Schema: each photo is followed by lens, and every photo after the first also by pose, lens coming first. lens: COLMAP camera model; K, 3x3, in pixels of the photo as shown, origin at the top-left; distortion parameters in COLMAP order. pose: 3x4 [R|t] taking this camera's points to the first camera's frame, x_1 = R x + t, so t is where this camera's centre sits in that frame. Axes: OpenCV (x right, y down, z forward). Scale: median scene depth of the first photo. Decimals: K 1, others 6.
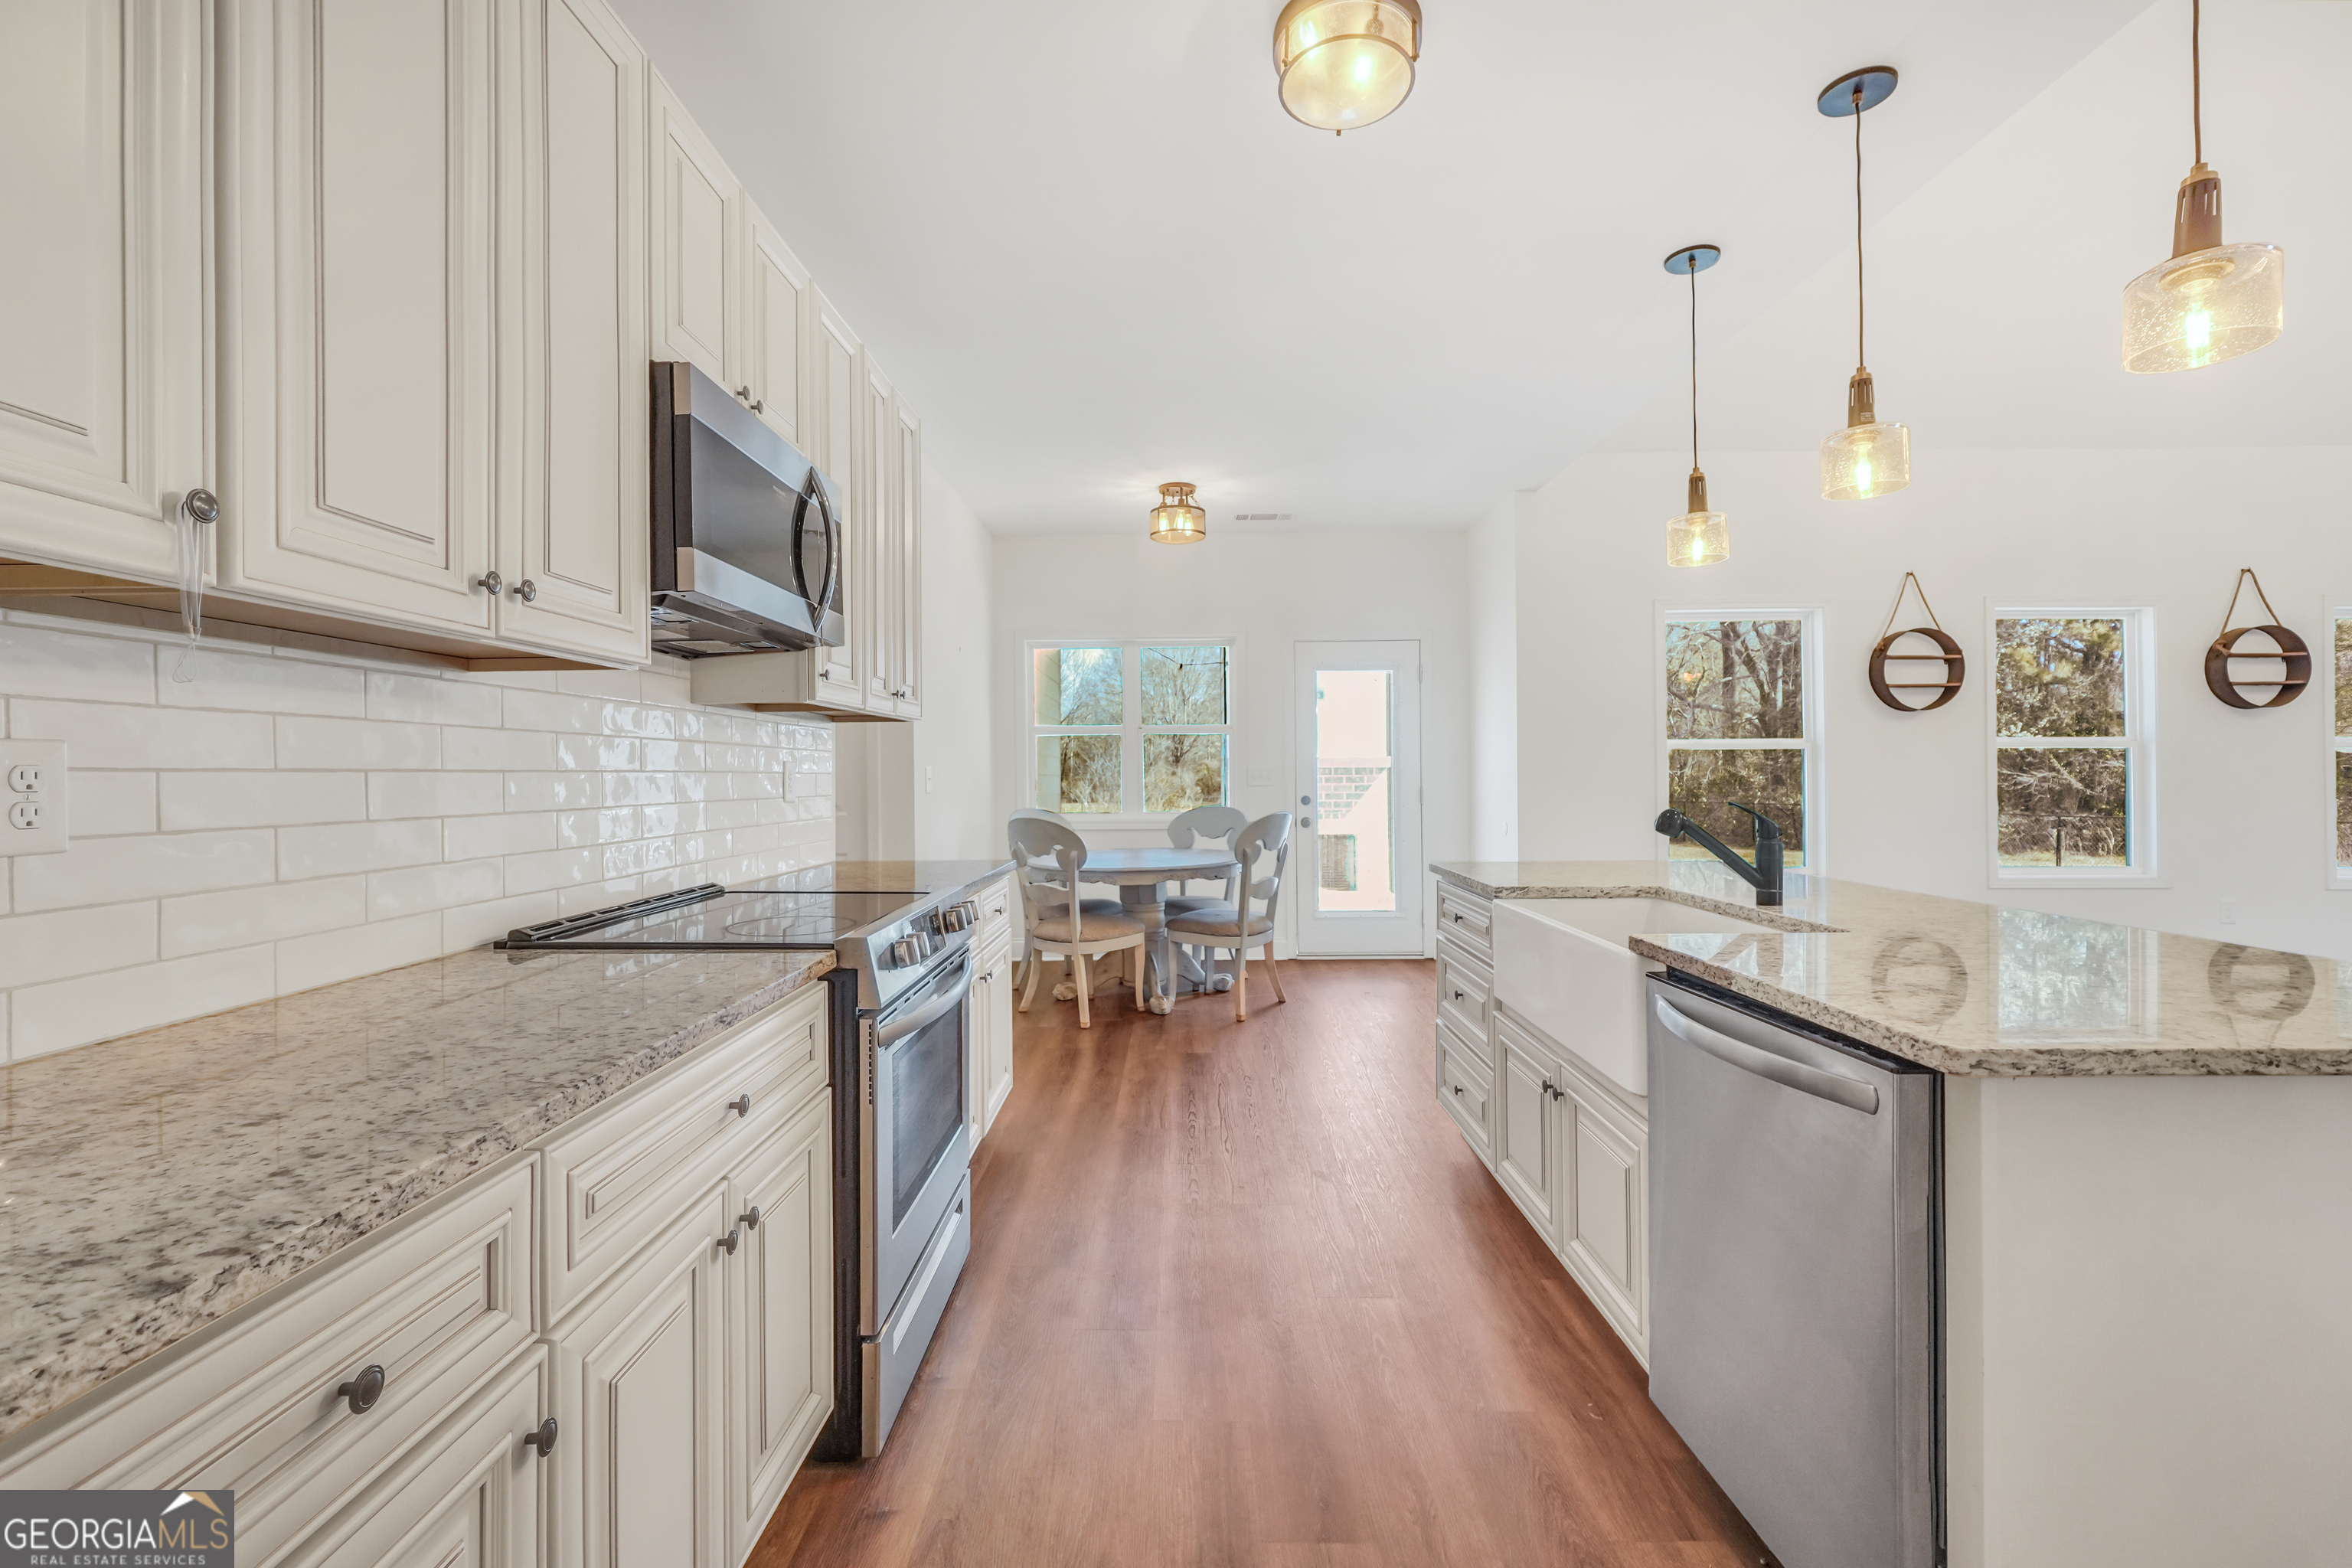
lens RADIAL K [[996.5, 0, 1162.0], [0, 996.5, 770.7], [0, 0, 1]] dist [-0.020341, 0.007604]
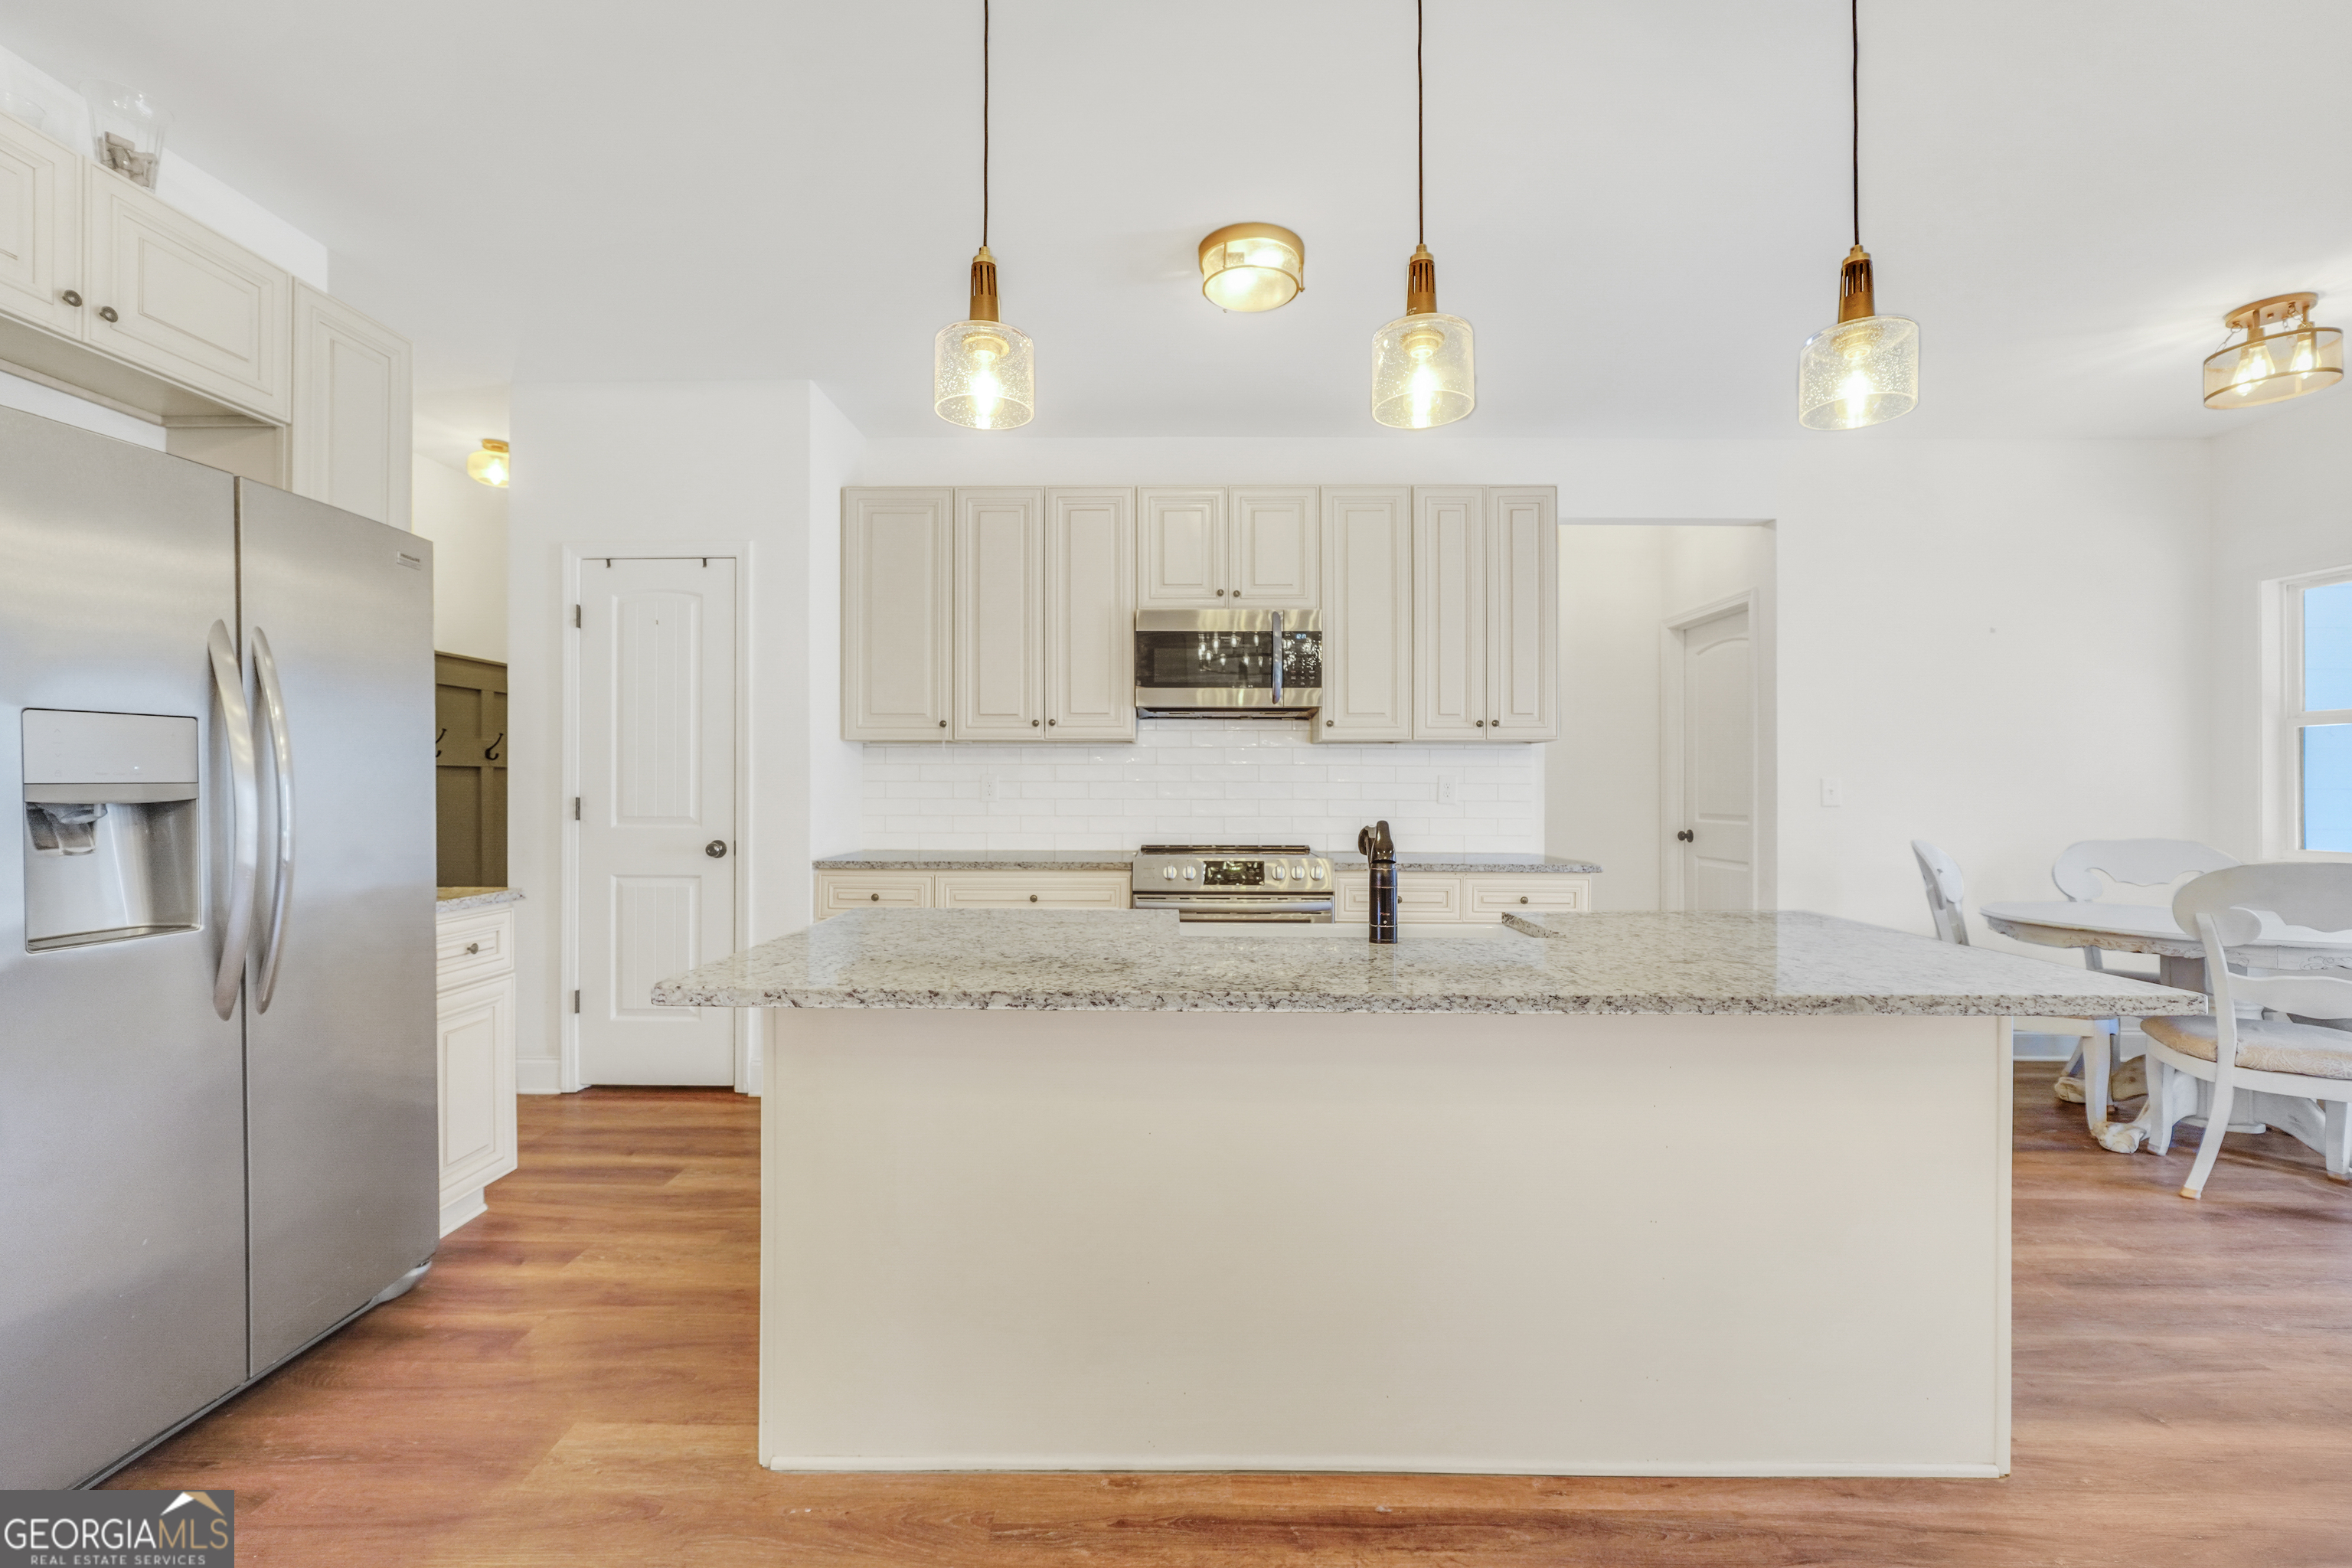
lens RADIAL K [[979.0, 0, 1144.0], [0, 979.0, 784.1], [0, 0, 1]] dist [-0.012619, 0.000371]
pose [[-0.011004, 0.004986, -0.999927, 0.917182], [-0.001350, 0.999987, 0.005001, -0.003830], [0.999939, 0.001405, -0.010998, 0.507396]]
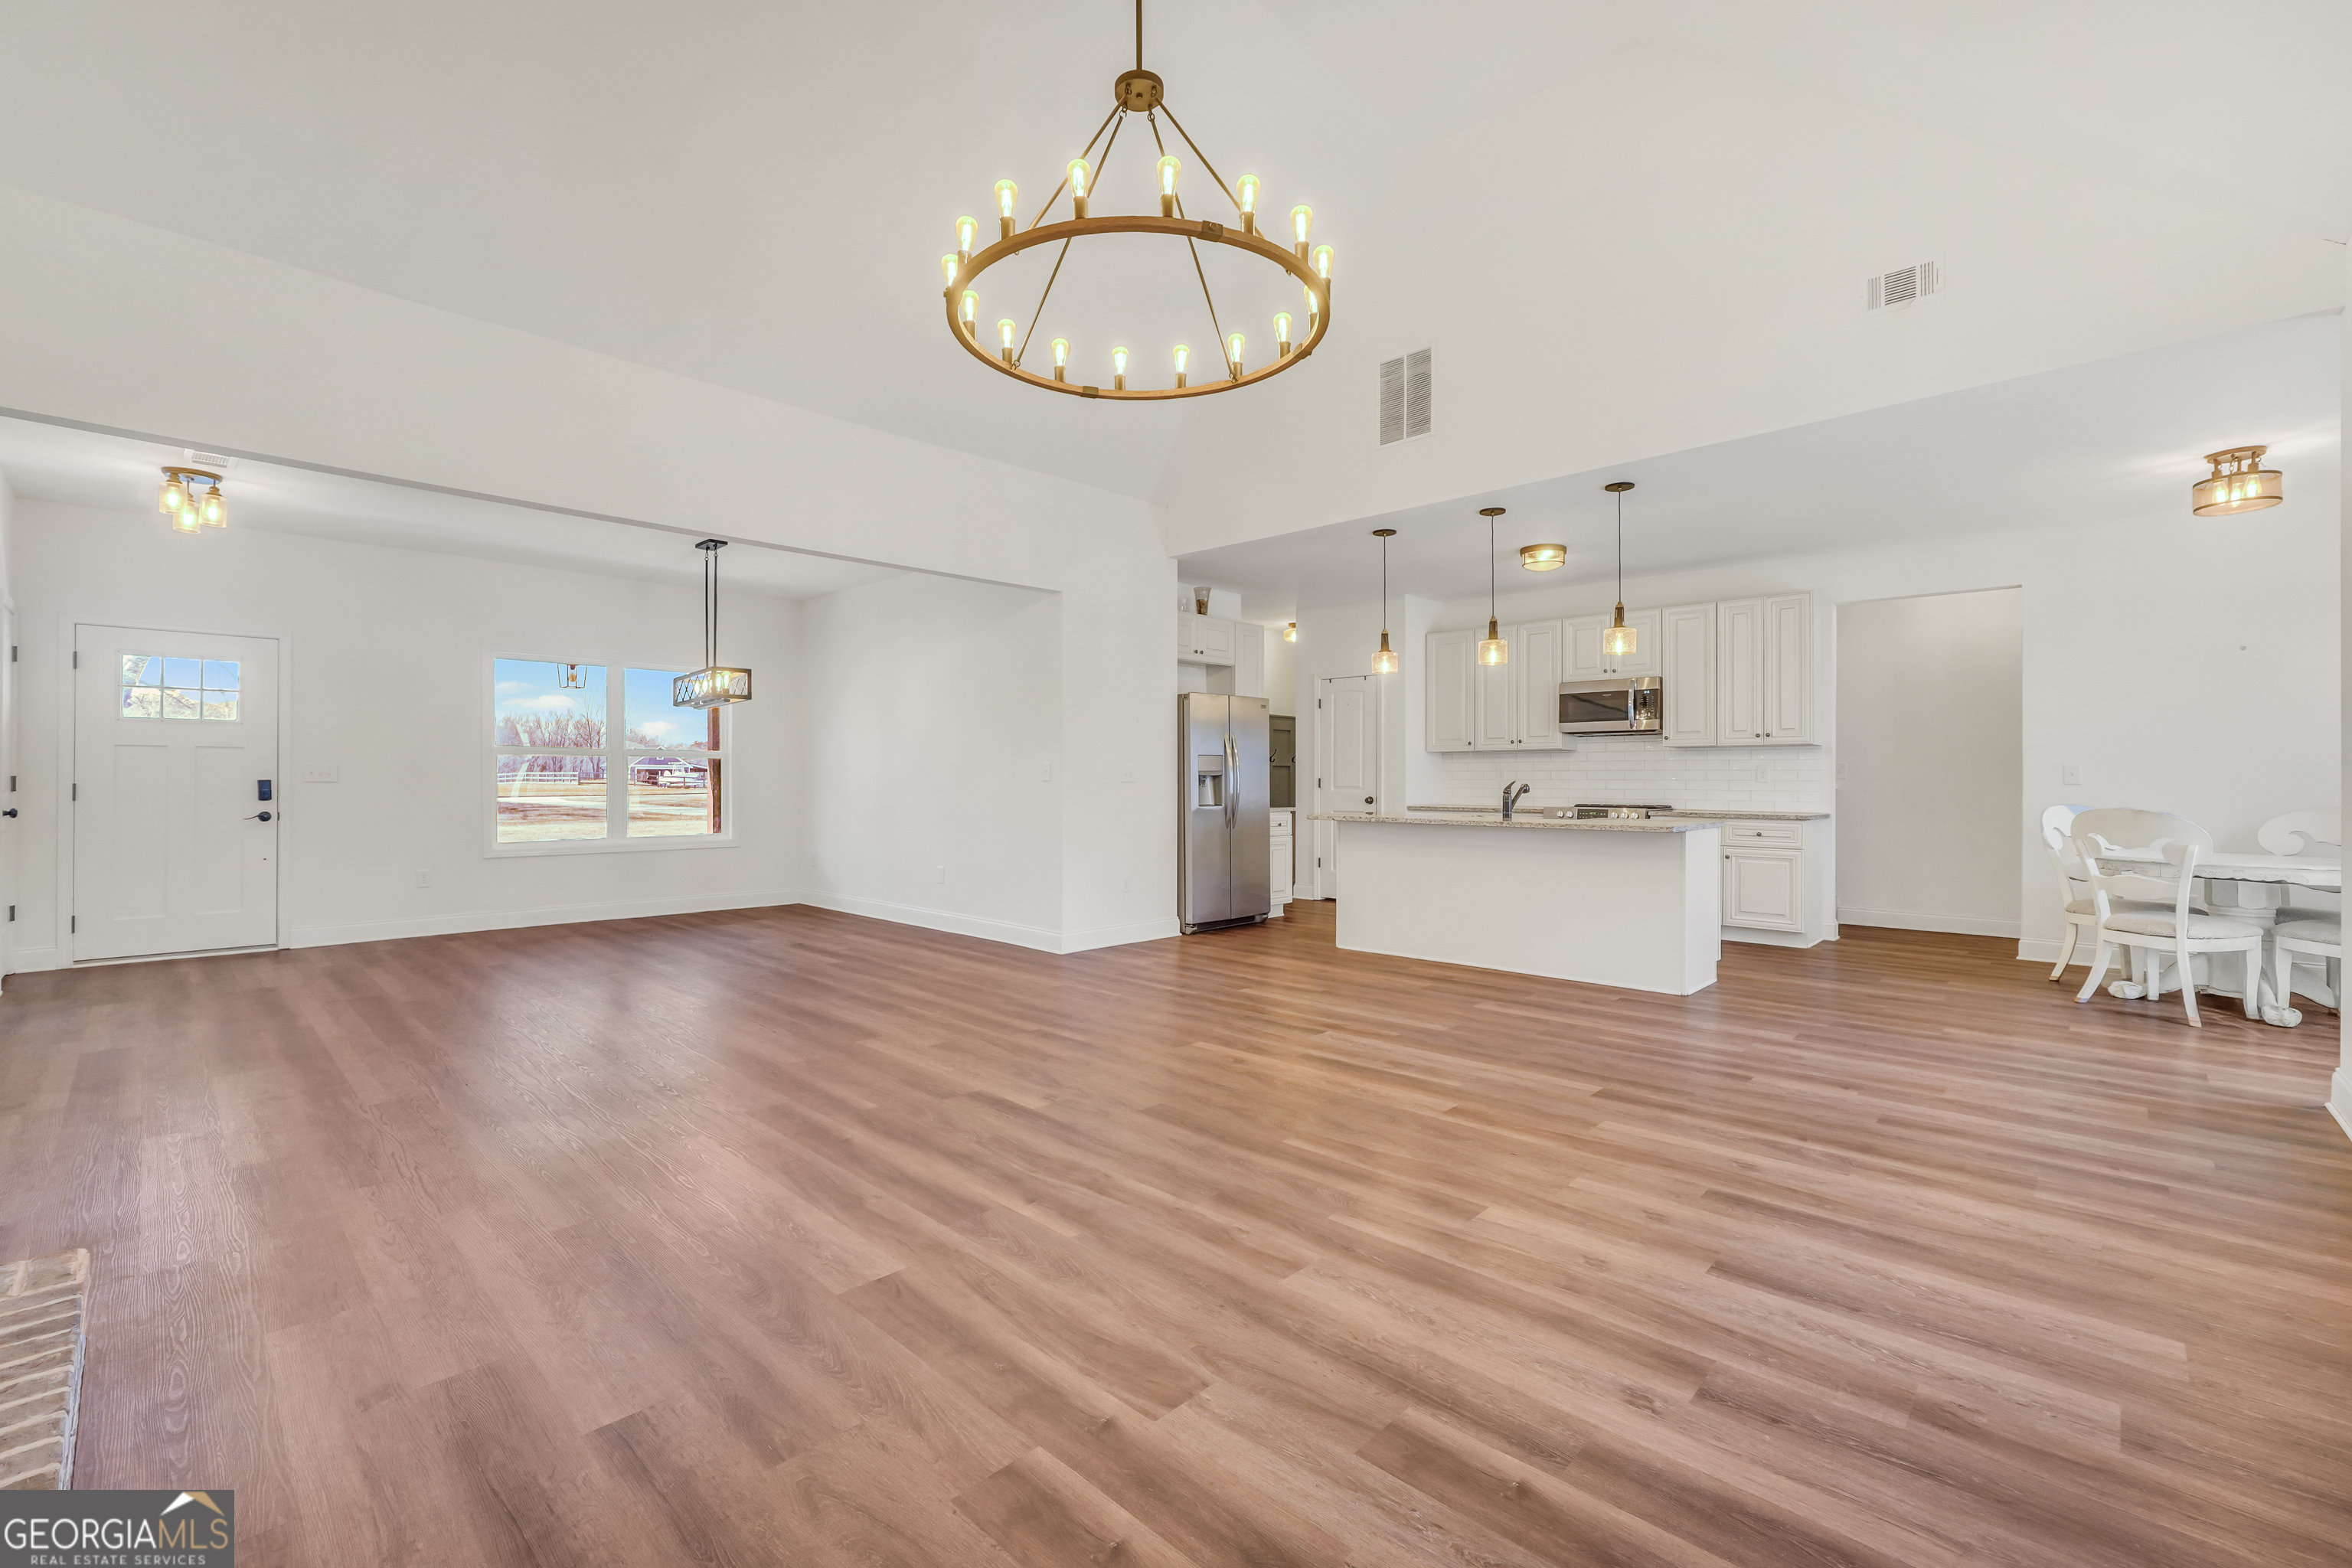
lens RADIAL K [[996.5, 0, 1162.0], [0, 996.5, 770.7], [0, 0, 1]] dist [-0.020341, 0.007604]
pose [[-0.688010, -0.001949, -0.725699, 2.065369], [0.002849, 0.999981, -0.005387, 0.008947], [0.725696, -0.005774, -0.687992, 1.392633]]
